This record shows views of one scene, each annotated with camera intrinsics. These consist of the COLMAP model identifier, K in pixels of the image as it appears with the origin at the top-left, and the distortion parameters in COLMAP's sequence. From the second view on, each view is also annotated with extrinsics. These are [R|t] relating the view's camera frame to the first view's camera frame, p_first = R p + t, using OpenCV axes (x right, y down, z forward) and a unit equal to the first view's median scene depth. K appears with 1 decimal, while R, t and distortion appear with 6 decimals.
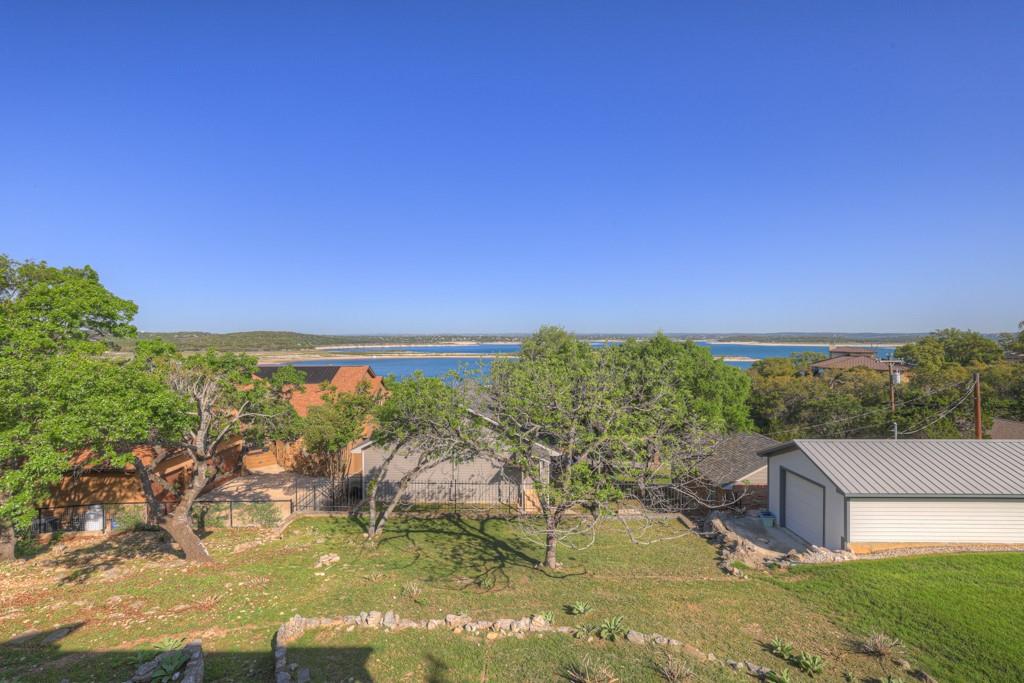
lens RADIAL K [[437.6, 0, 503.2], [0, 437.6, 339.3], [0, 0, 1]] dist [-0.042581, 0.013873]
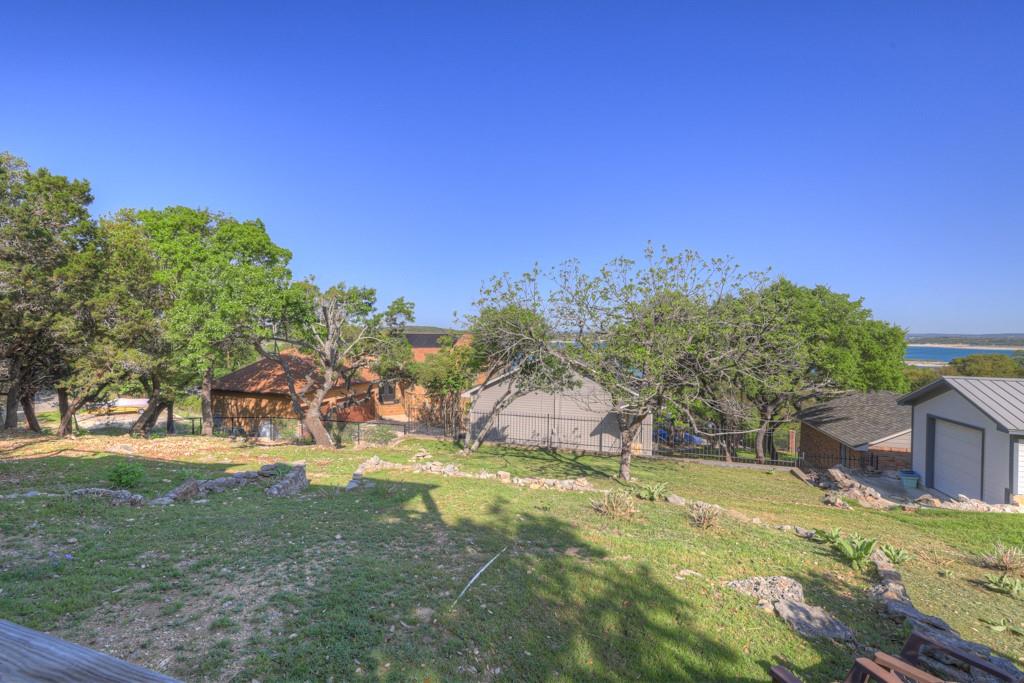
lens RADIAL K [[437.6, 0, 503.2], [0, 437.6, 339.3], [0, 0, 1]] dist [-0.042581, 0.013873]
pose [[0.955878, 0.015094, -0.293374, 0.108213], [-0.012657, 0.999868, 0.010201, 0.163690], [0.293490, -0.006038, 0.955943, -0.023689]]
